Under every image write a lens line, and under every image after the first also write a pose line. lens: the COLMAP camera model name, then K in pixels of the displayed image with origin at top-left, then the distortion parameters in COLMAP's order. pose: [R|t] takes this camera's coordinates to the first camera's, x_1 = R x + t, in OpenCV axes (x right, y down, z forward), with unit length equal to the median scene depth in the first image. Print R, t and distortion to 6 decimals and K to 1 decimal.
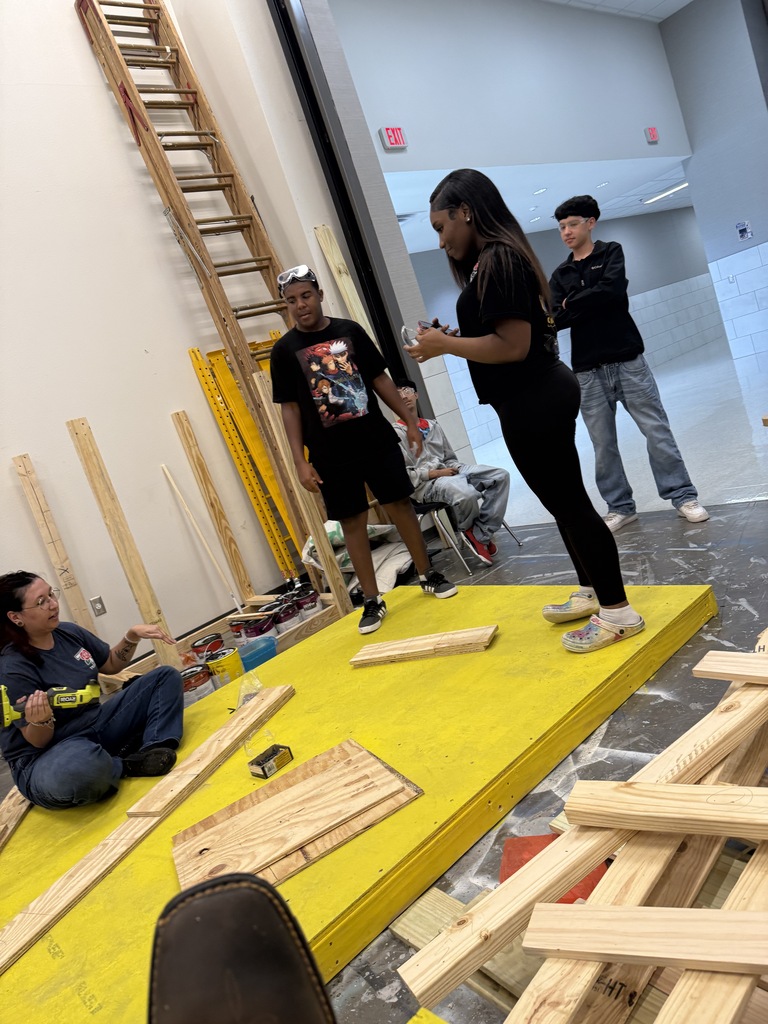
lens RADIAL K [[711.5, 0, 385.3], [0, 711.5, 512.0], [0, 0, 1]] dist [-0.007235, -0.008999]
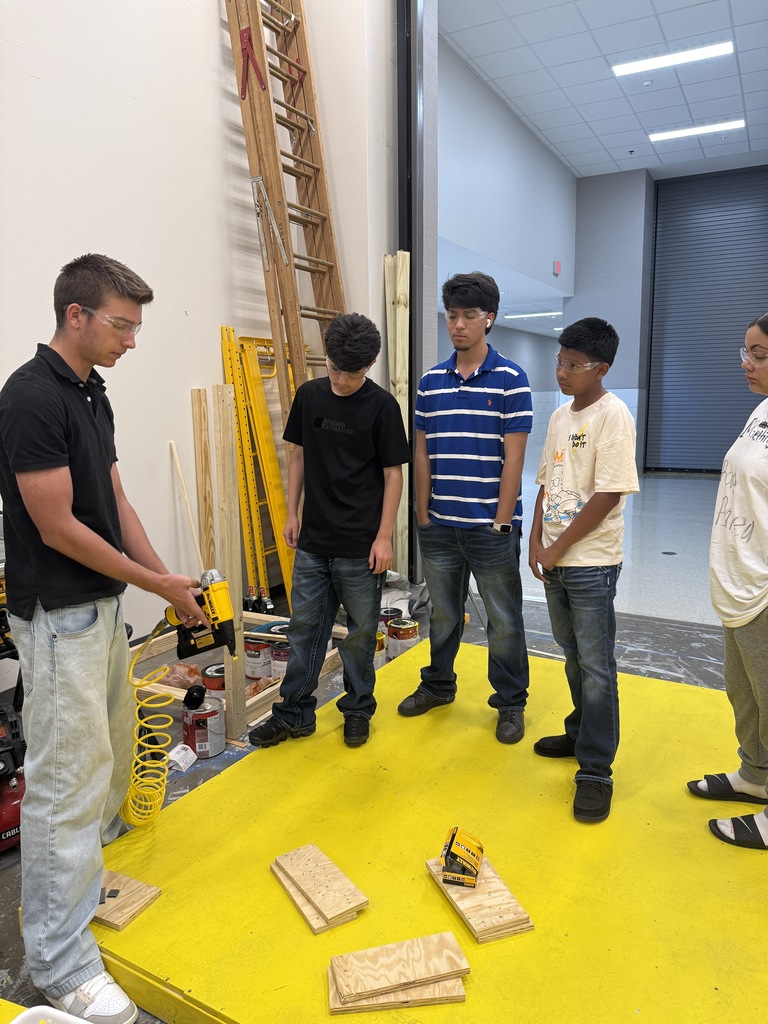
lens RADIAL K [[711.5, 0, 383.5], [0, 711.5, 511.4], [0, 0, 1]] dist [-0.007235, -0.008999]
pose [[0.903238, 0.257857, 0.343033, -0.341812], [-0.239883, 0.966178, -0.094639, 0.036425], [-0.355834, 0.003194, 0.934544, 0.081563]]
